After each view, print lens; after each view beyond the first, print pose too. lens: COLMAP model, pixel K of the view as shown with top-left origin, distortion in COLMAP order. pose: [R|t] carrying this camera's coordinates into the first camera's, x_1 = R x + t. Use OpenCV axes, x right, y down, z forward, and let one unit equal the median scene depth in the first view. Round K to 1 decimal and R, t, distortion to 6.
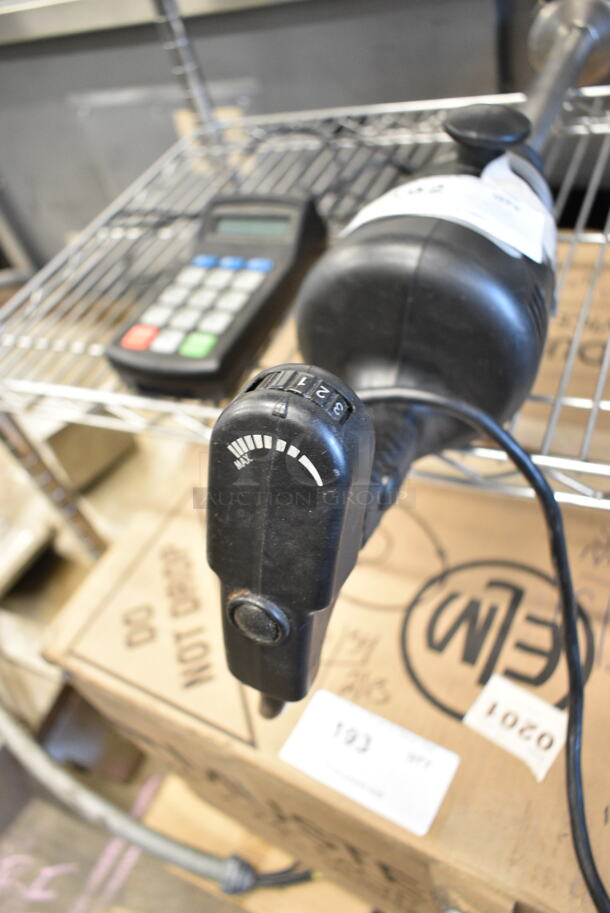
lens RADIAL K [[695.5, 0, 305.0], [0, 695.5, 456.5], [0, 0, 1]] dist [-0.004386, -0.003582]
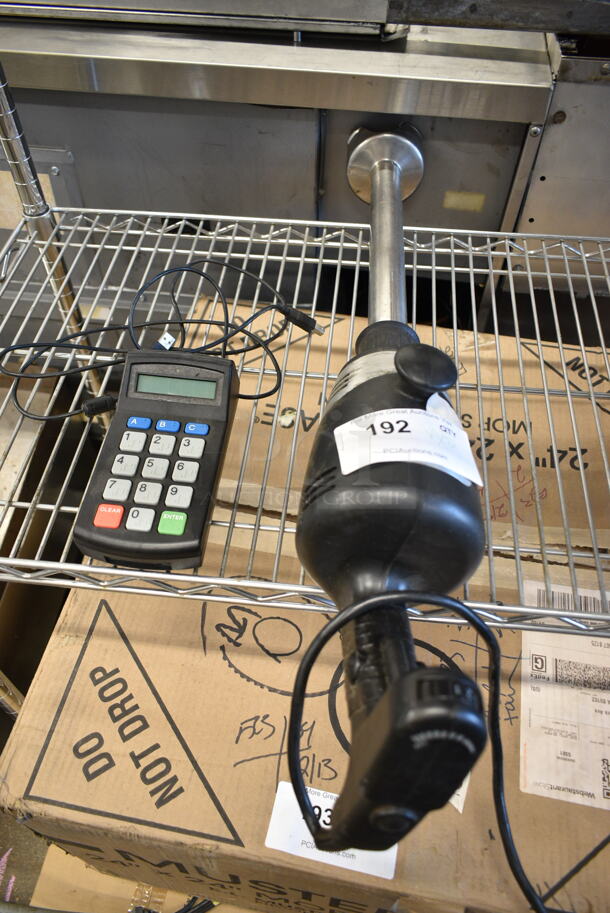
lens RADIAL K [[712.7, 0, 308.5], [0, 712.7, 466.7], [0, 0, 1]] dist [-0.009396, -0.003628]
pose [[0.924745, -0.098690, 0.367569, -0.348401], [0.074895, 0.994098, 0.078485, -0.310184], [-0.373146, -0.045049, 0.926678, -0.139445]]
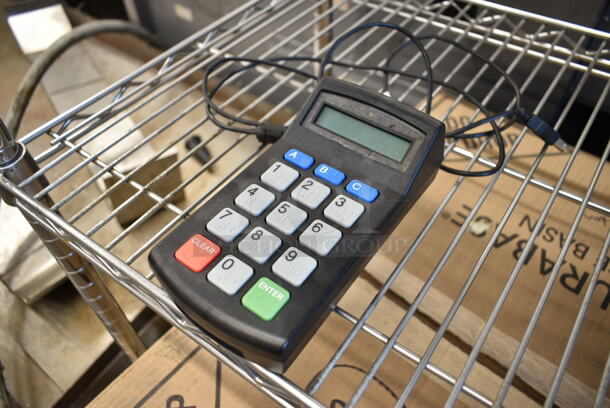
lens RADIAL K [[476.2, 0, 292.5], [0, 476.2, 203.4], [0, 0, 1]] dist [-0.009396, -0.003628]
pose [[0.958624, 0.284668, -0.002232, -0.148135], [-0.284086, 0.957110, 0.056887, -0.286235], [0.018331, -0.053899, 0.998378, 0.458165]]
